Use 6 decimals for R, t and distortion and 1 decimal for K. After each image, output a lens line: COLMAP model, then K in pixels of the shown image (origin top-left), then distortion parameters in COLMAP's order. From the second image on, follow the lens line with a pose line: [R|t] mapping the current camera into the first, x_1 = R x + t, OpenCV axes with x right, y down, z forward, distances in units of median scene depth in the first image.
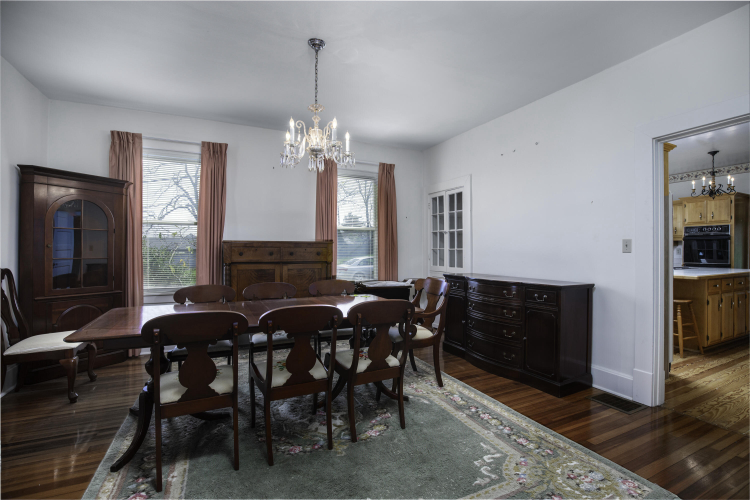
lens RADIAL K [[347.8, 0, 371.5], [0, 347.8, 248.6], [0, 0, 1]] dist [-0.033912, 0.000857]
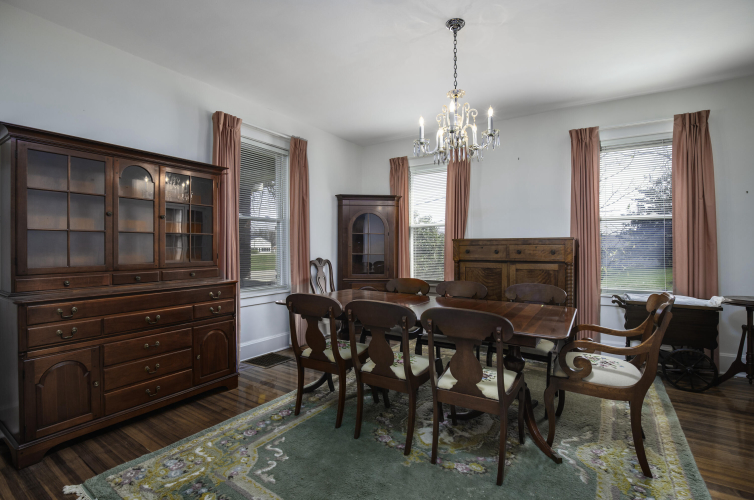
lens RADIAL K [[344.2, 0, 379.7], [0, 344.2, 250.0], [0, 0, 1]] dist [-0.034373, 0.000050]
pose [[0.520503, 0.001209, -0.853859, 0.365086], [0.003922, 0.999985, 0.003807, 0.005657], [0.853851, -0.005330, 0.520491, 0.253398]]
